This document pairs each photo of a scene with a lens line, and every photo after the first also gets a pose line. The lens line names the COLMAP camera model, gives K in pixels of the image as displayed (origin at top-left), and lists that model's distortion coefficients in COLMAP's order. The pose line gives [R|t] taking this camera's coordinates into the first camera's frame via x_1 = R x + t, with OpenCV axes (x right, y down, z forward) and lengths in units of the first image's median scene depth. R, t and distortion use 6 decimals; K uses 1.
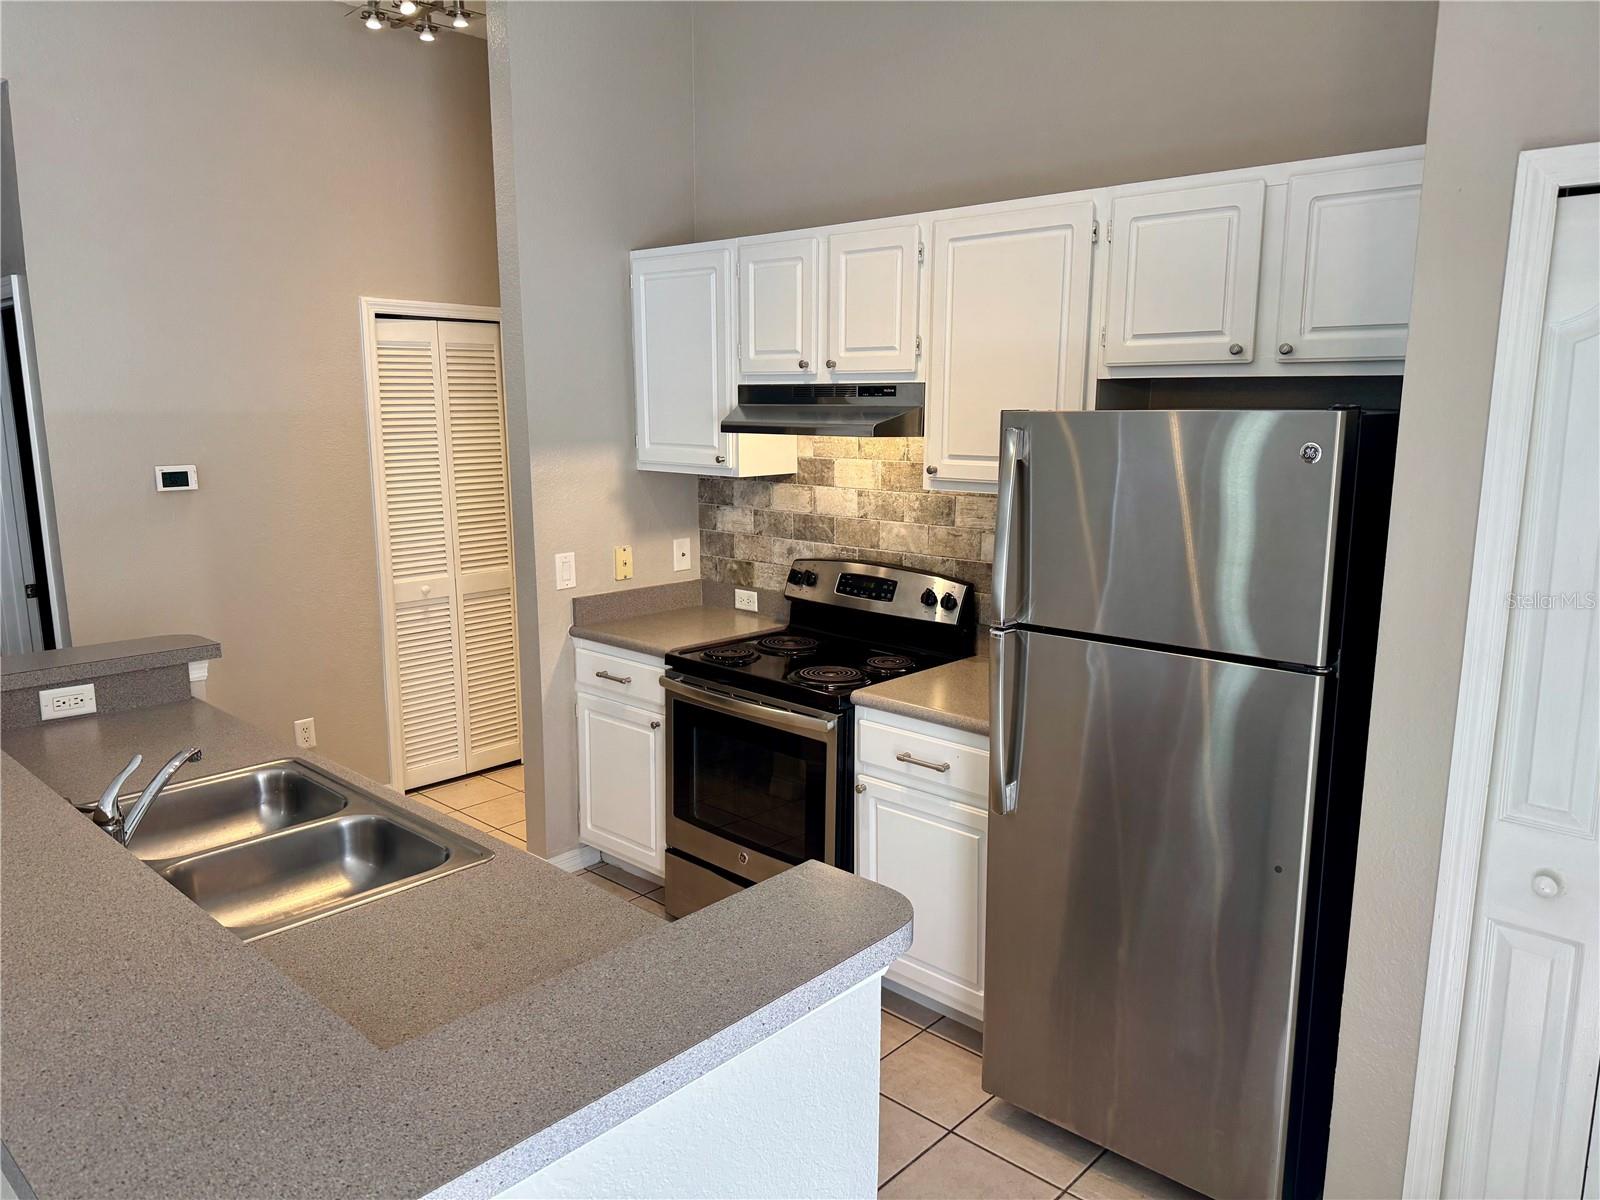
lens RADIAL K [[1128.8, 0, 795.5], [0, 1128.8, 613.4], [0, 0, 1]] dist [0.086756, -0.107062]
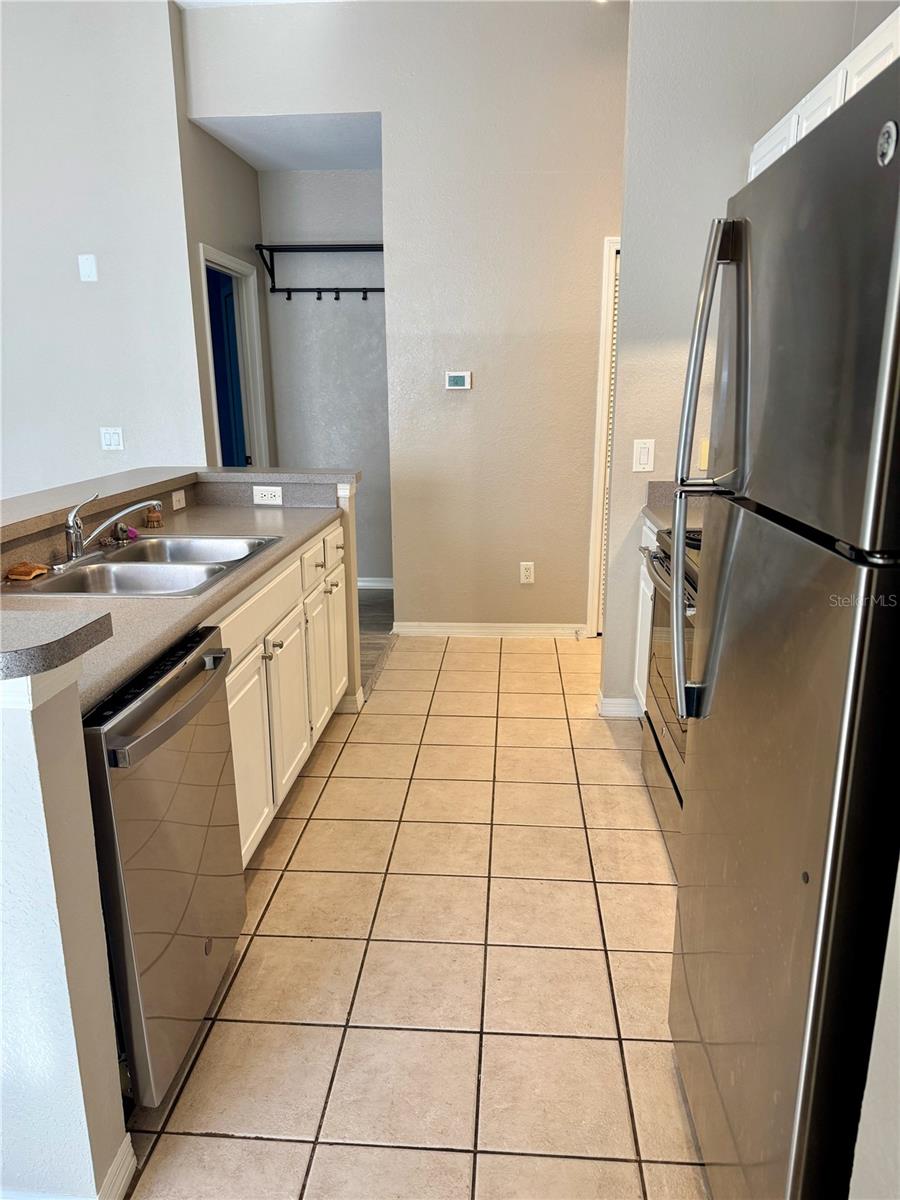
lens RADIAL K [[846.6, 0, 449.6], [0, 846.6, 604.7], [0, 0, 1]] dist [0.086756, -0.107062]
pose [[0.628323, 0.190765, -0.754200, 0.351609], [-0.140375, 0.981357, 0.131275, 0.024753], [0.765183, 0.023388, 0.643388, 0.305178]]
